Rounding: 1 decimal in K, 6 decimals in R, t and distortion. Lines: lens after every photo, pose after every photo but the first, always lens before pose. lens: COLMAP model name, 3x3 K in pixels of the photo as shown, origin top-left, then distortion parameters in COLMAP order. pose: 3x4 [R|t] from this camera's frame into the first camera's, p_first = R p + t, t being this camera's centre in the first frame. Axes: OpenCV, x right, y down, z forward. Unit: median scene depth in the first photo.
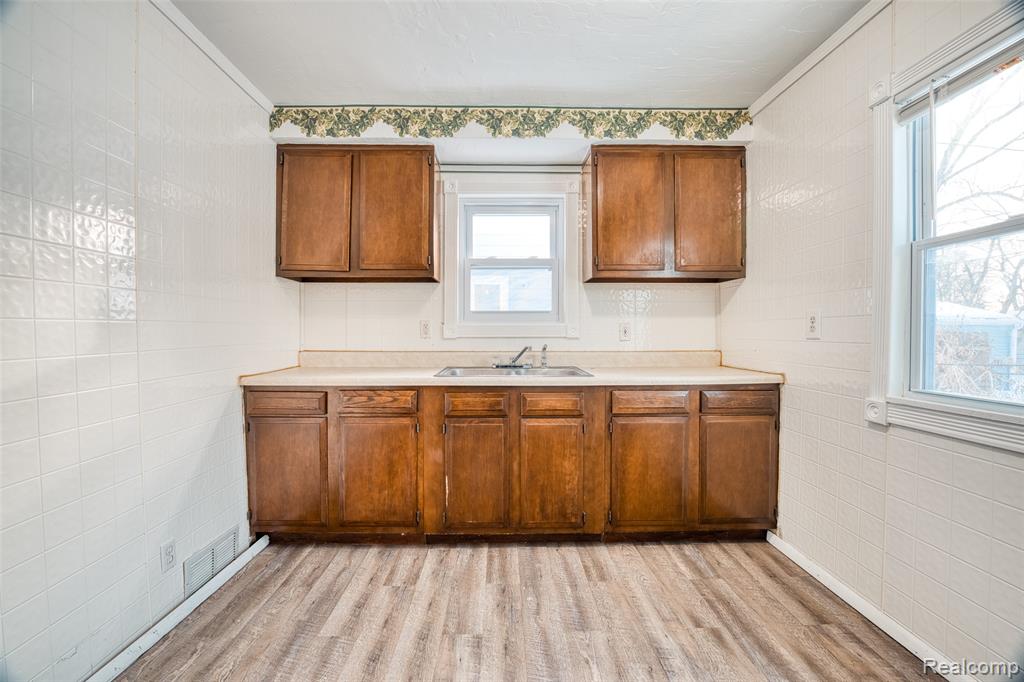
lens RADIAL K [[440.0, 0, 512.0], [0, 440.0, 341.0], [0, 0, 1]] dist [-0.022788, 0.000150]
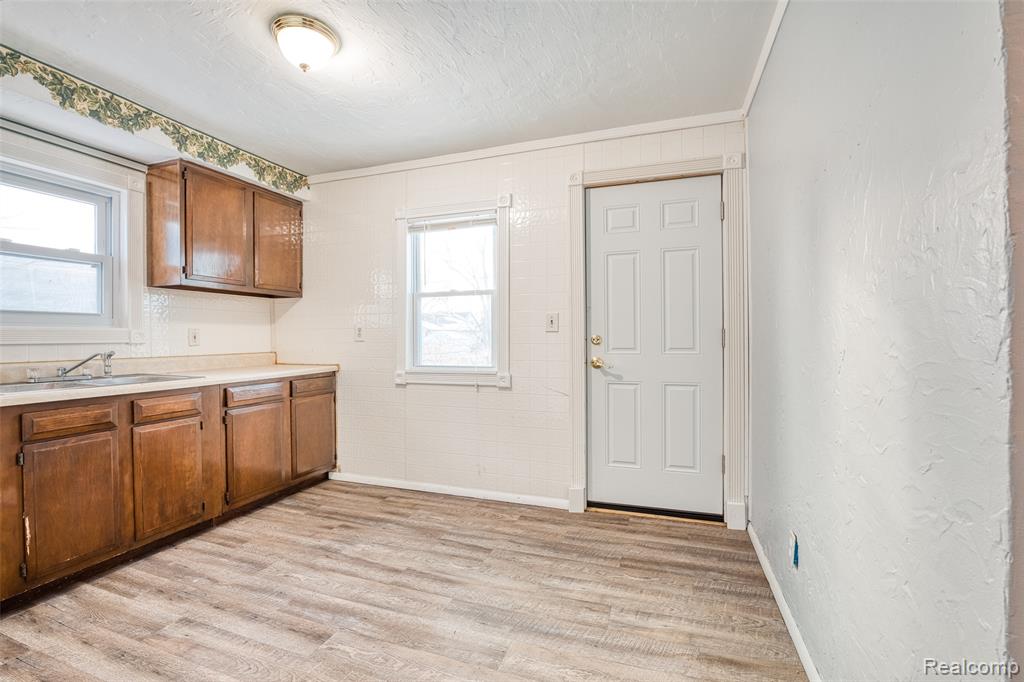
lens RADIAL K [[400.7, 0, 543.1], [0, 400.7, 341.8], [0, 0, 1]] dist [-0.018065, 0.000462]
pose [[0.301102, -0.011591, 0.953522, -0.511418], [0.020453, 0.999775, 0.005694, 0.002790], [-0.953373, 0.017788, 0.301271, -0.112047]]
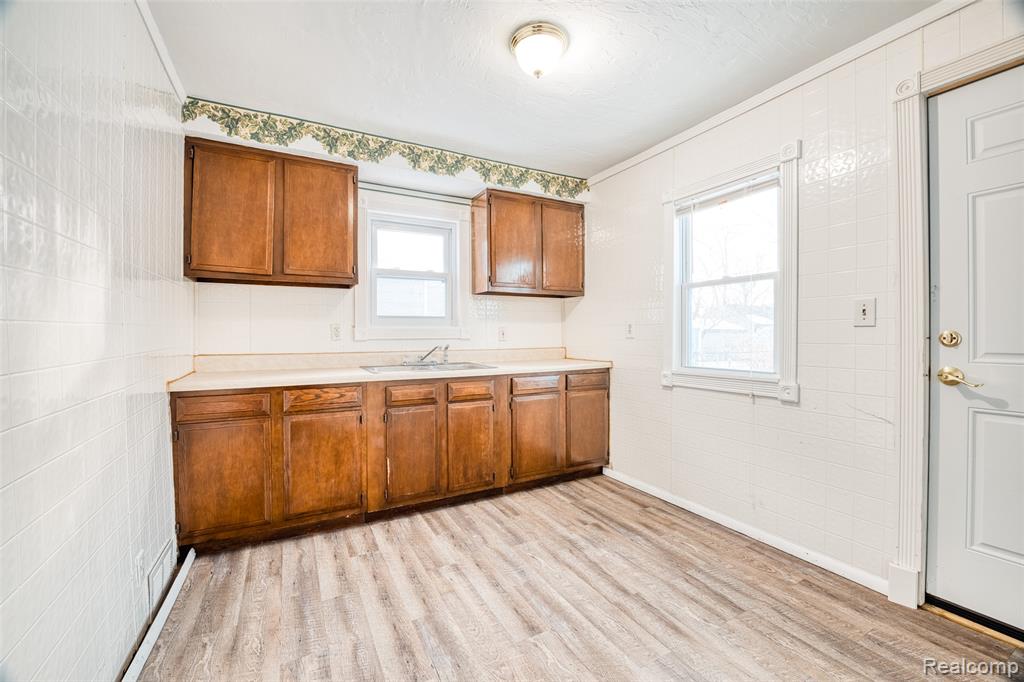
lens RADIAL K [[432.4, 0, 552.8], [0, 432.4, 340.3], [0, 0, 1]] dist [-0.022107, 0.000135]
pose [[0.856976, -0.010293, 0.515254, -0.342944], [0.012693, 0.999919, -0.001137, 0.001608], [-0.515201, 0.007515, 0.857037, -0.195917]]
